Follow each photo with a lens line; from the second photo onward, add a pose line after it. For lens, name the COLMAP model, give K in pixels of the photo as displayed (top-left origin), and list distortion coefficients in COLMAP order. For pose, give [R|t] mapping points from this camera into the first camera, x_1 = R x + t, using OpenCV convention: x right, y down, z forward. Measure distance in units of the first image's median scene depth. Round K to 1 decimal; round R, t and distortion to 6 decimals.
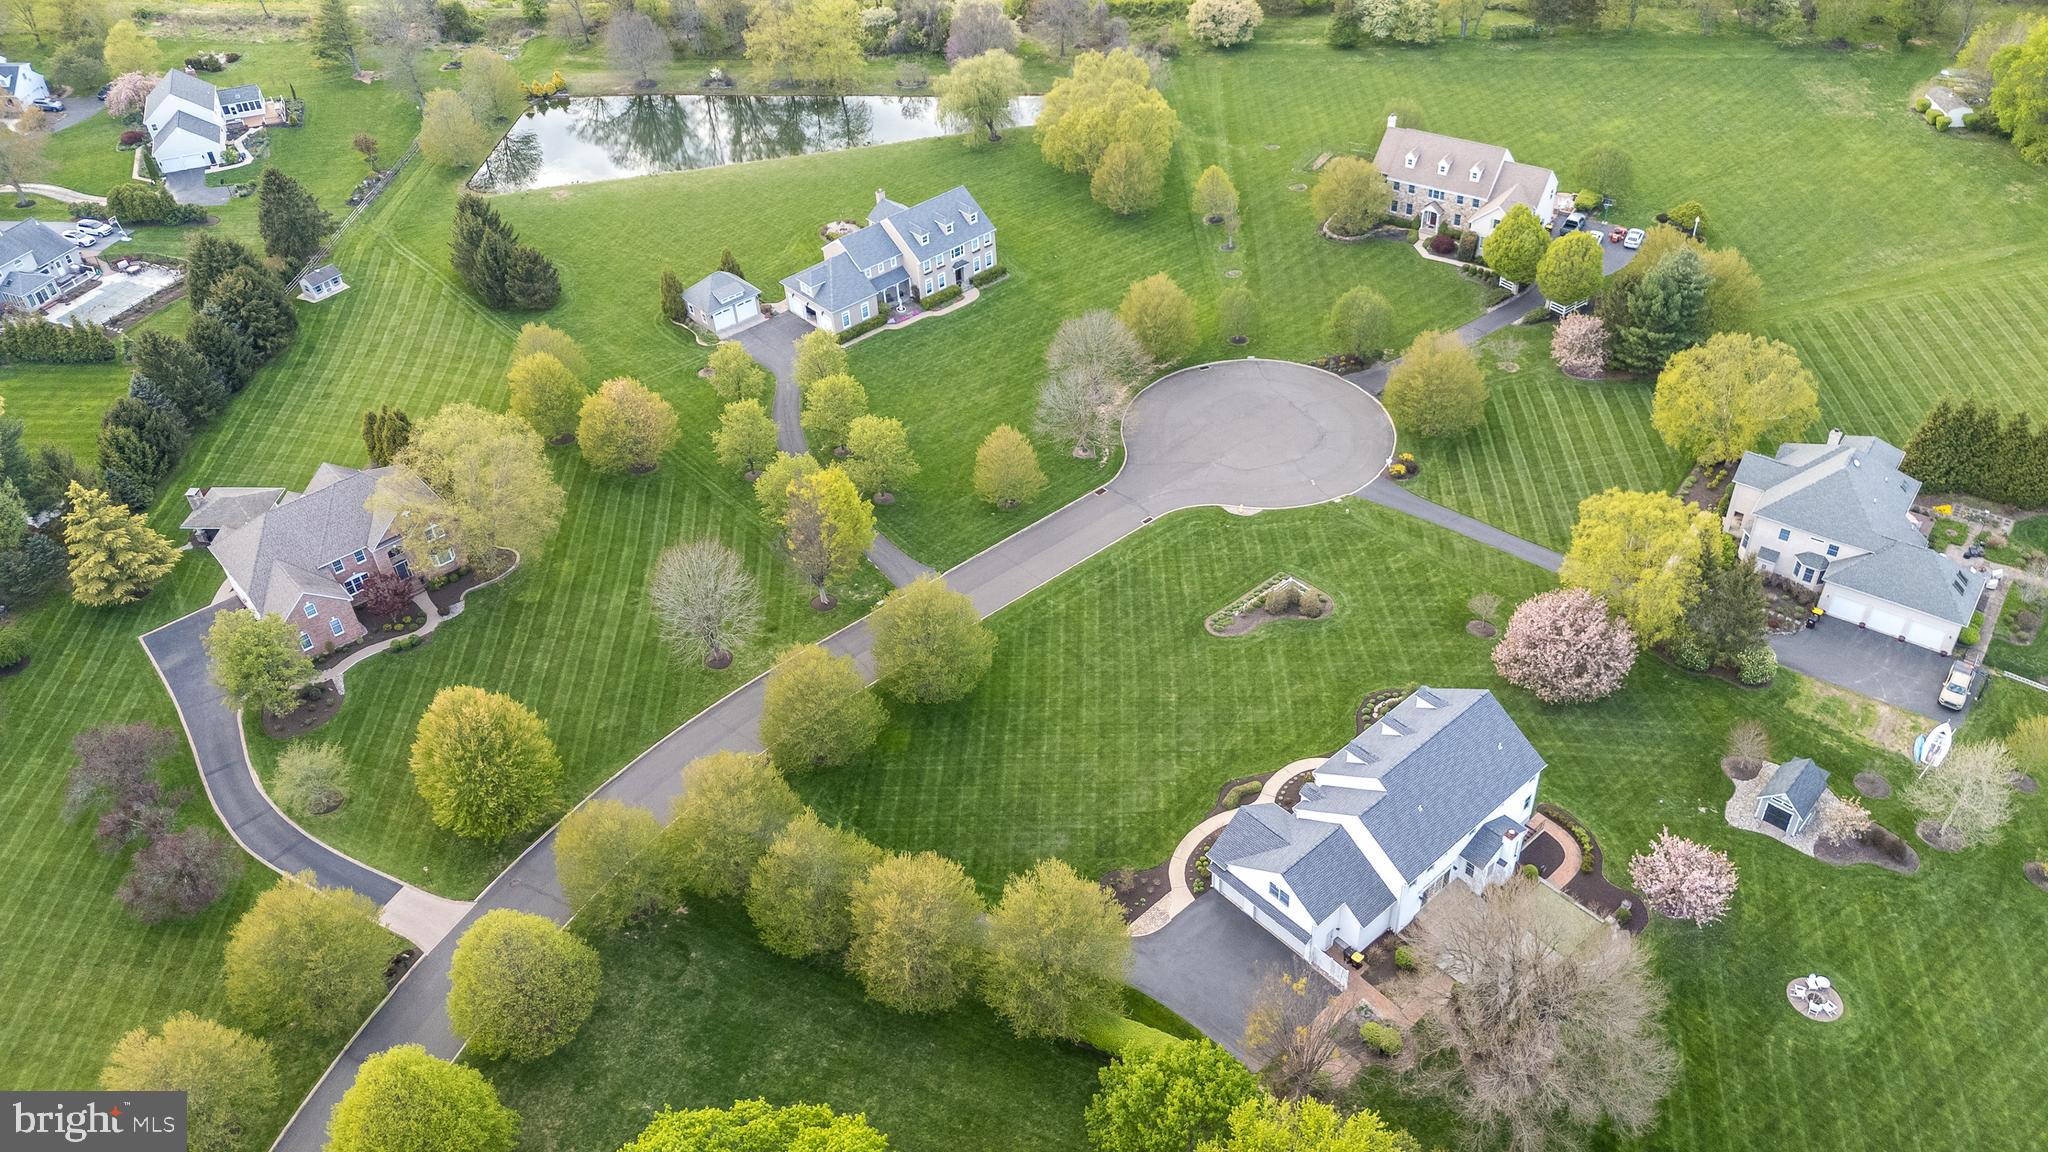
lens RADIAL K [[1475.5, 0, 1031.0], [0, 1475.5, 496.2], [0, 0, 1]] dist [0.071754, -0.086799]
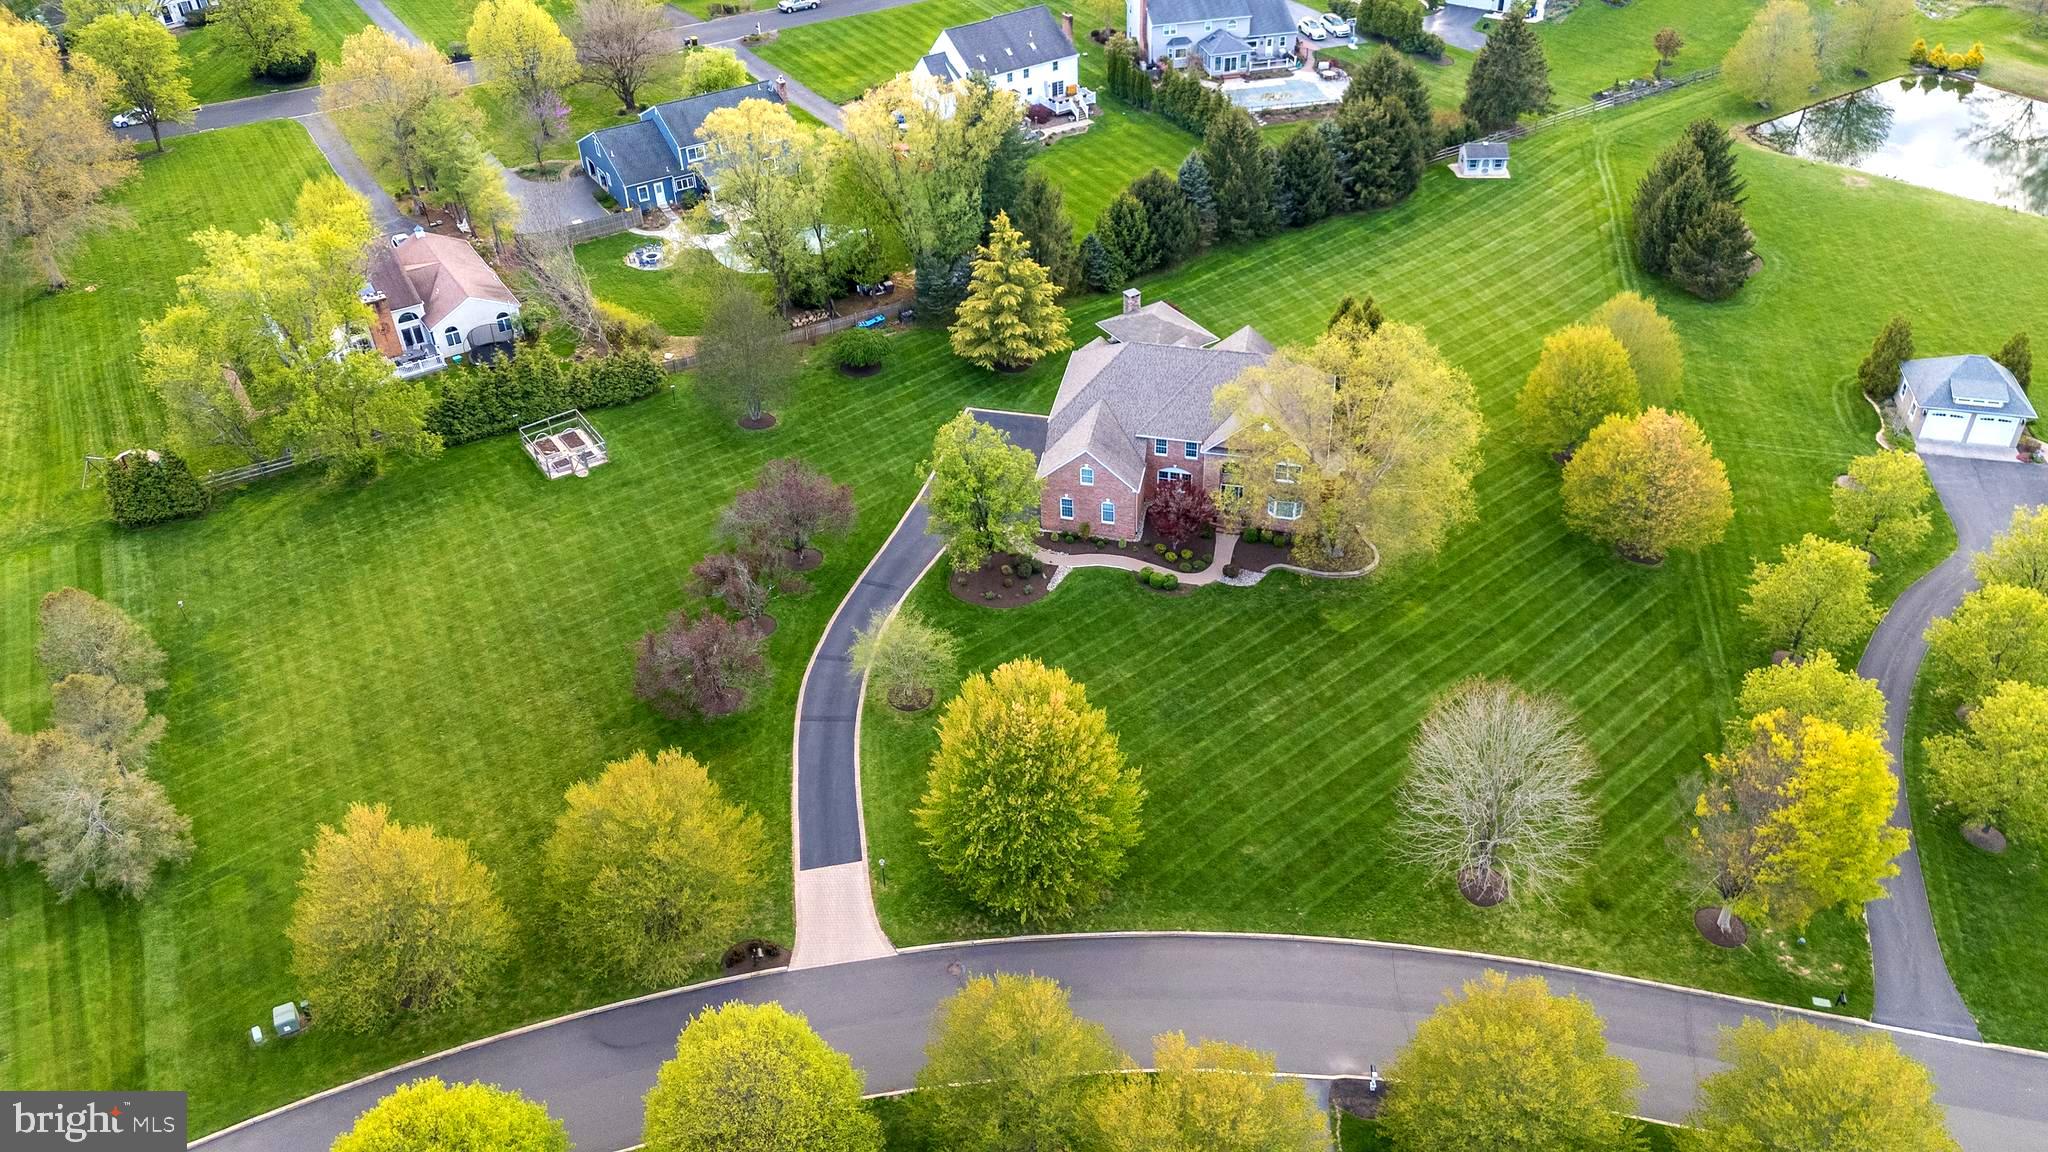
lens RADIAL K [[1475.5, 0, 1031.0], [0, 1475.5, 496.2], [0, 0, 1]] dist [0.071754, -0.086799]
pose [[0.573217, 0.493714, -0.653964, -0.003124], [-0.488670, 0.846614, 0.210823, -0.048984], [0.657742, 0.198725, 0.726556, 0.365234]]
